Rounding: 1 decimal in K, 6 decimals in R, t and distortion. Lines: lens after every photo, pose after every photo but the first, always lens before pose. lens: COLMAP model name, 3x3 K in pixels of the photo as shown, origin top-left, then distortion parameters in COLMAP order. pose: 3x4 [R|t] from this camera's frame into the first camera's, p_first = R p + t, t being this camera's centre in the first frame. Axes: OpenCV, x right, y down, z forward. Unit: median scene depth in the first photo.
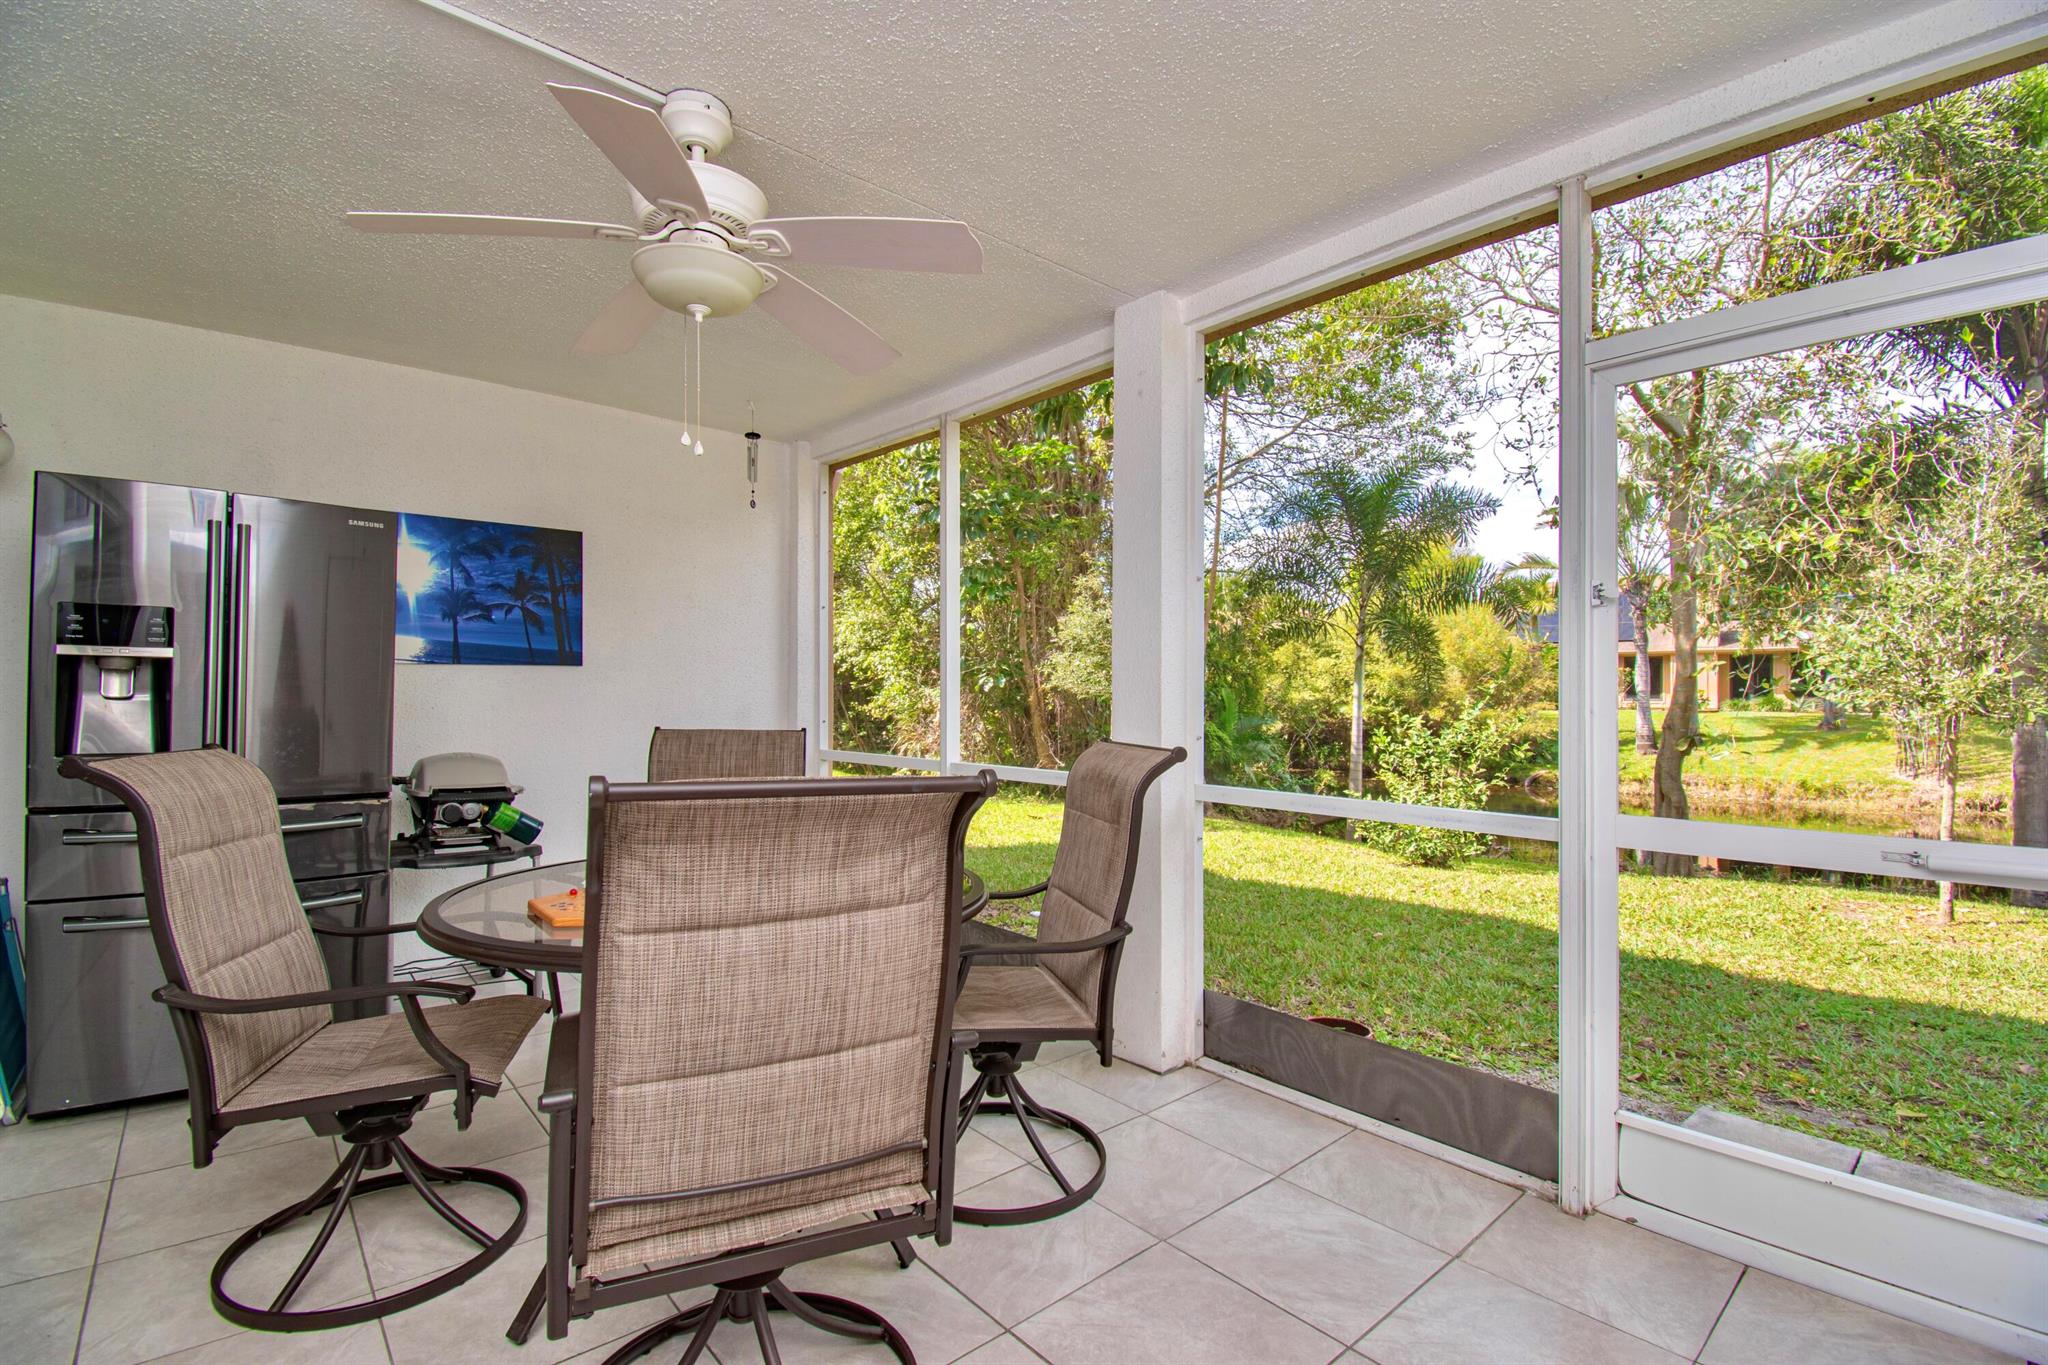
lens RADIAL K [[903.3, 0, 1046.2], [0, 903.3, 685.1], [0, 0, 1]] dist [0.015811, -0.018093]
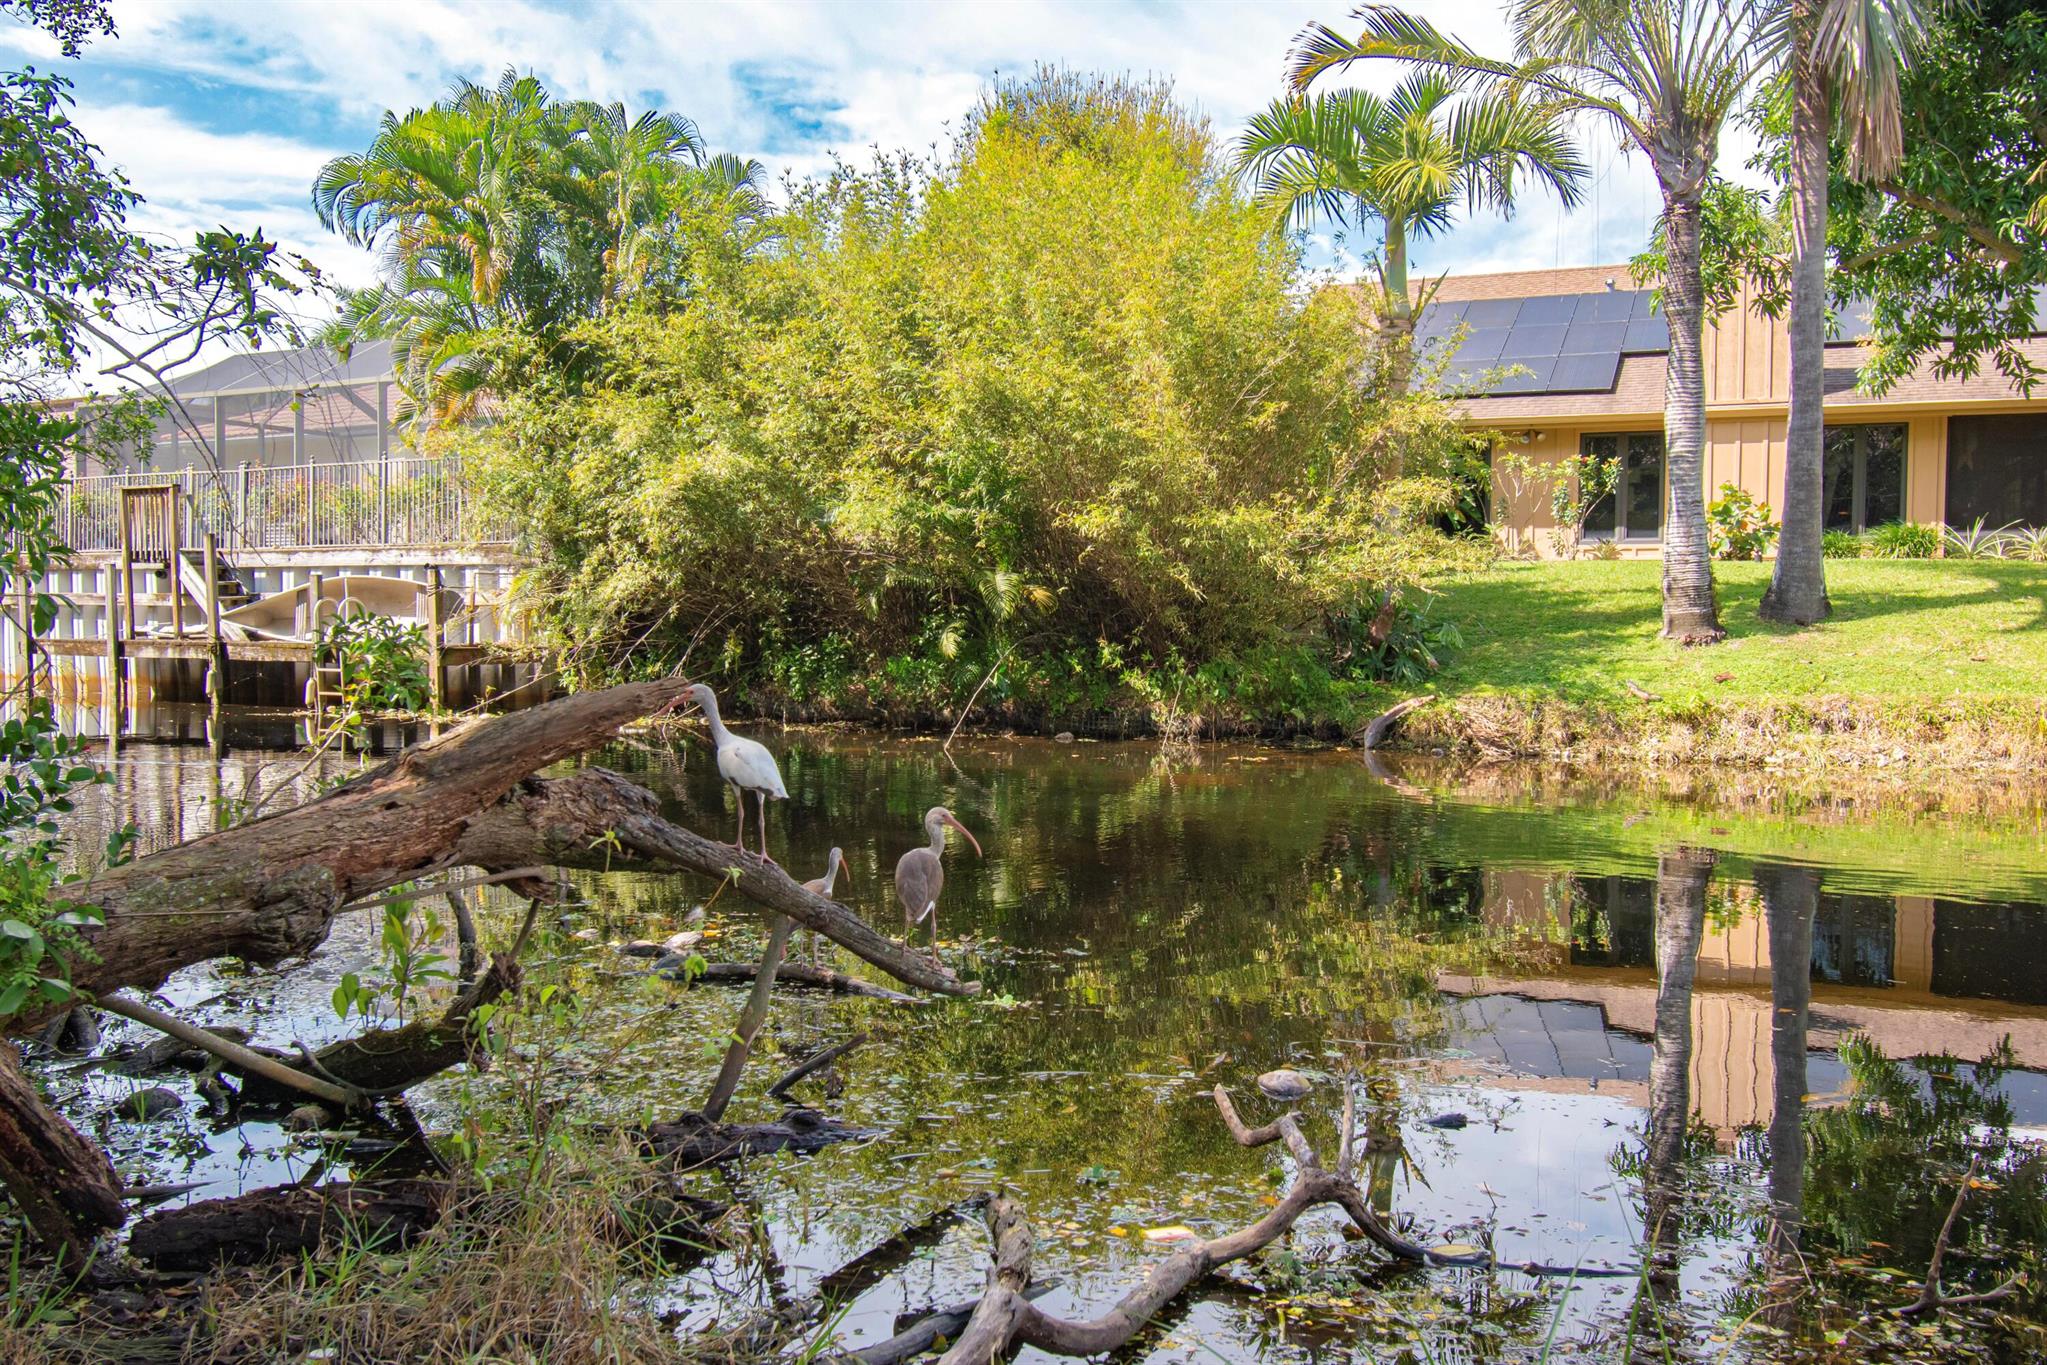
lens RADIAL K [[1802.9, 0, 1023.5], [0, 1802.9, 682.5], [0, 0, 1]] dist [0.051997, -0.001988]
pose [[0.950851, -0.005101, 0.309608, 0.216597], [-0.009742, 0.998877, 0.046375, 0.060120], [-0.309496, -0.047112, 0.949733, 0.428928]]
